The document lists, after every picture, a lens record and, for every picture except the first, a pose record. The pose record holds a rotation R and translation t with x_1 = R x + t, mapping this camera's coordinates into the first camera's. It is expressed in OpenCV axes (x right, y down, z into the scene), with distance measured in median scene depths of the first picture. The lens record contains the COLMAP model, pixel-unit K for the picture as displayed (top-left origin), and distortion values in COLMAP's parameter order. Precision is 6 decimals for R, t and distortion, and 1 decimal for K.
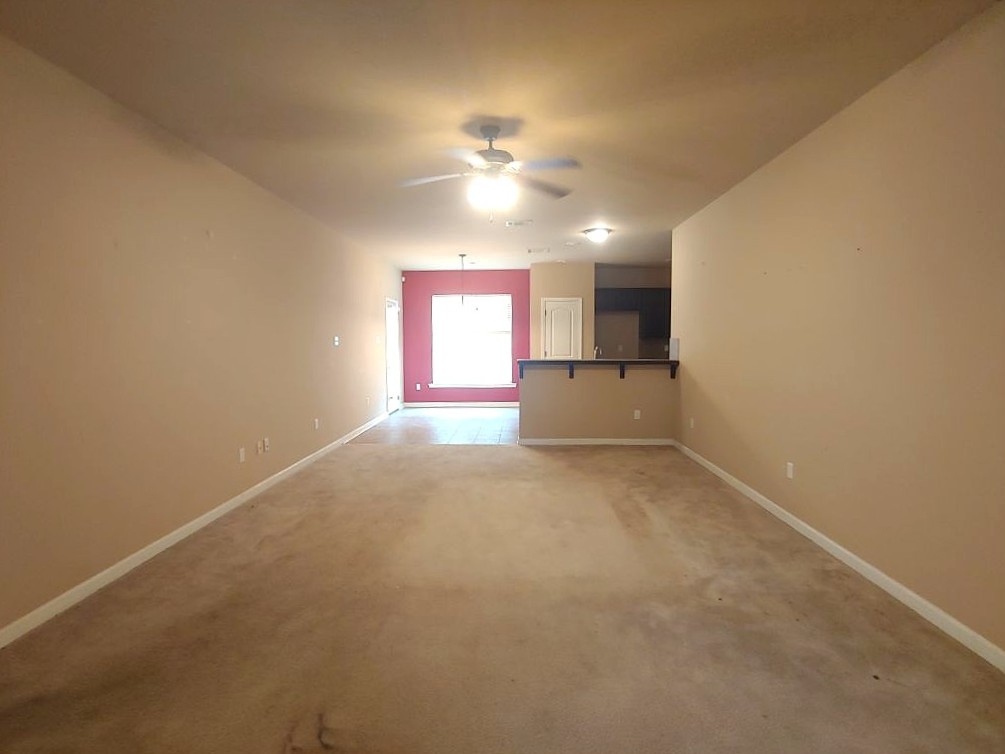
lens RADIAL K [[501.3, 0, 506.8], [0, 501.3, 375.3], [0, 0, 1]] dist [0.003307, -0.015278]
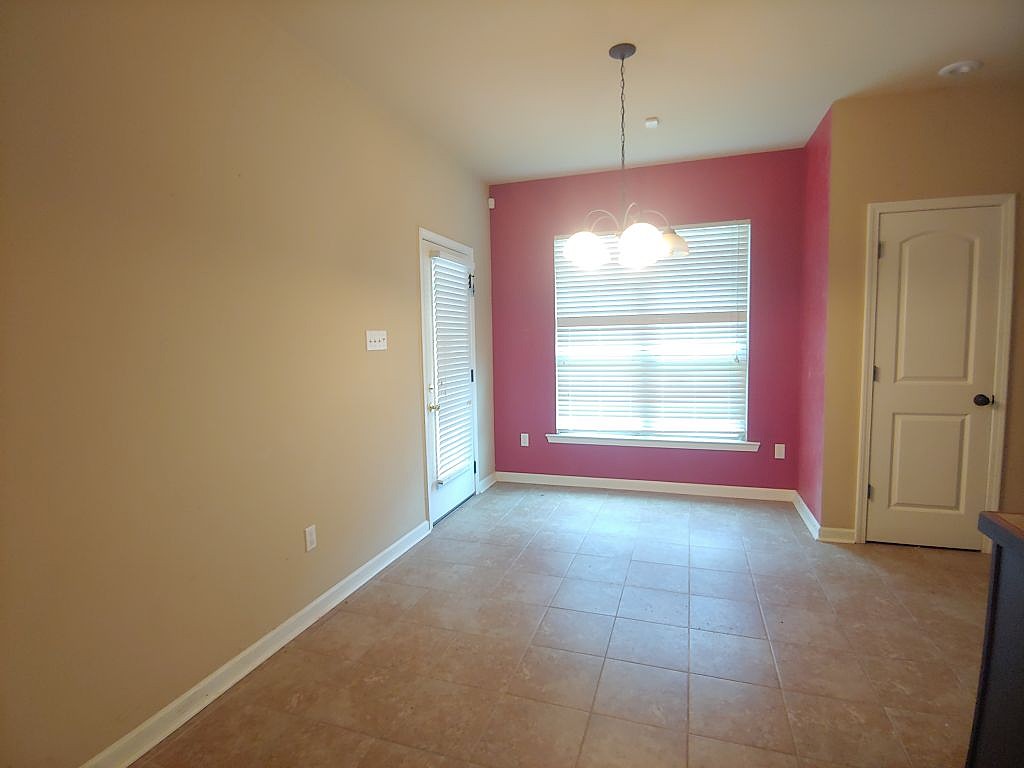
lens RADIAL K [[510.8, 0, 516.4], [0, 510.8, 382.3], [0, 0, 1]] dist [0.003307, -0.015278]
pose [[0.956377, 0.010492, -0.291947, -0.051101], [-0.004638, 0.999774, 0.020738, -0.042510], [0.292099, -0.018479, 0.956210, 0.592632]]
